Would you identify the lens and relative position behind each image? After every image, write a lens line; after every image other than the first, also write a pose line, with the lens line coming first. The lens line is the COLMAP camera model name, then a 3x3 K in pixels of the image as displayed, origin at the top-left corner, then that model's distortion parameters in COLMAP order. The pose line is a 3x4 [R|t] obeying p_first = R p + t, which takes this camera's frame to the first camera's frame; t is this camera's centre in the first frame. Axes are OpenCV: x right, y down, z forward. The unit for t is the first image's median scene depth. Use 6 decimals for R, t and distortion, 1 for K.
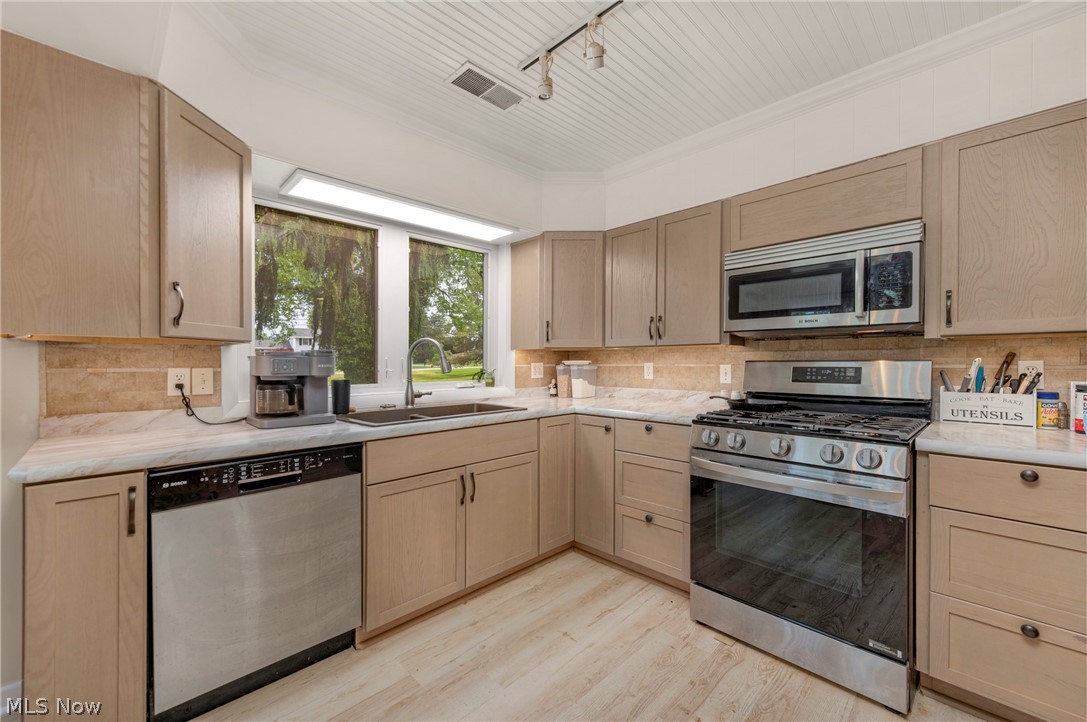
lens RADIAL K [[443.2, 0, 539.2], [0, 443.2, 353.2], [0, 0, 1]] dist [0.002022, 0.000093]
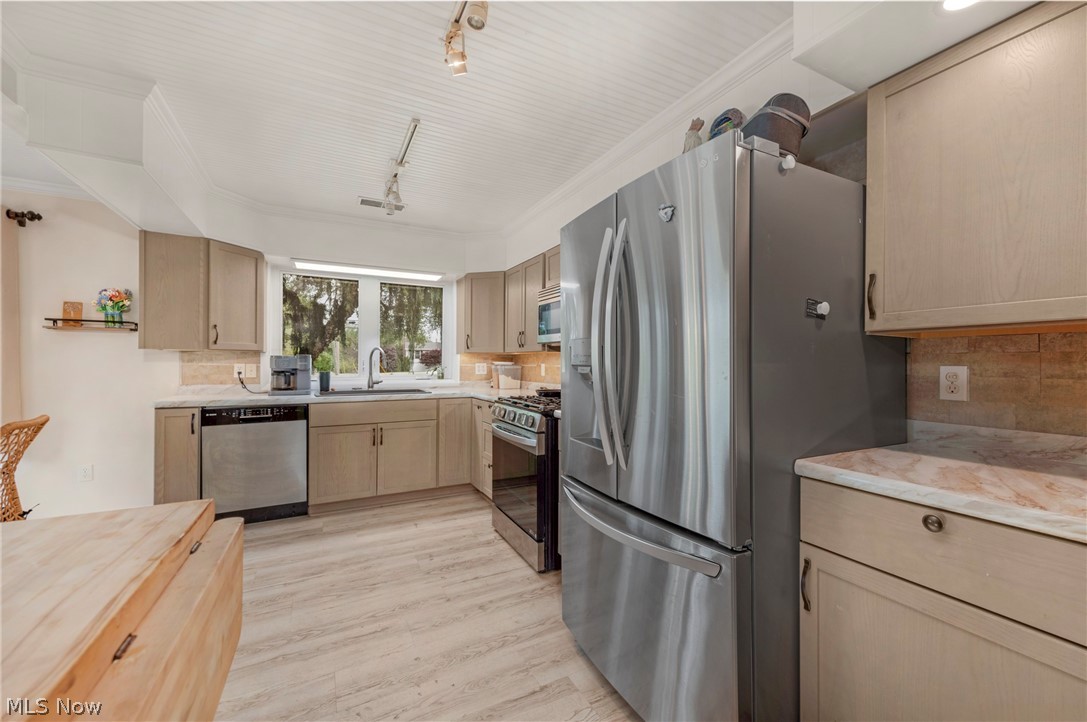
lens RADIAL K [[435.5, 0, 546.3], [0, 435.5, 350.8], [0, 0, 1]] dist [0.000999, 0.000054]
pose [[0.958861, 0.001791, -0.283870, 1.023742], [-0.003940, 0.999968, -0.007000, -0.015327], [0.283848, 0.007830, 0.958837, -0.457391]]
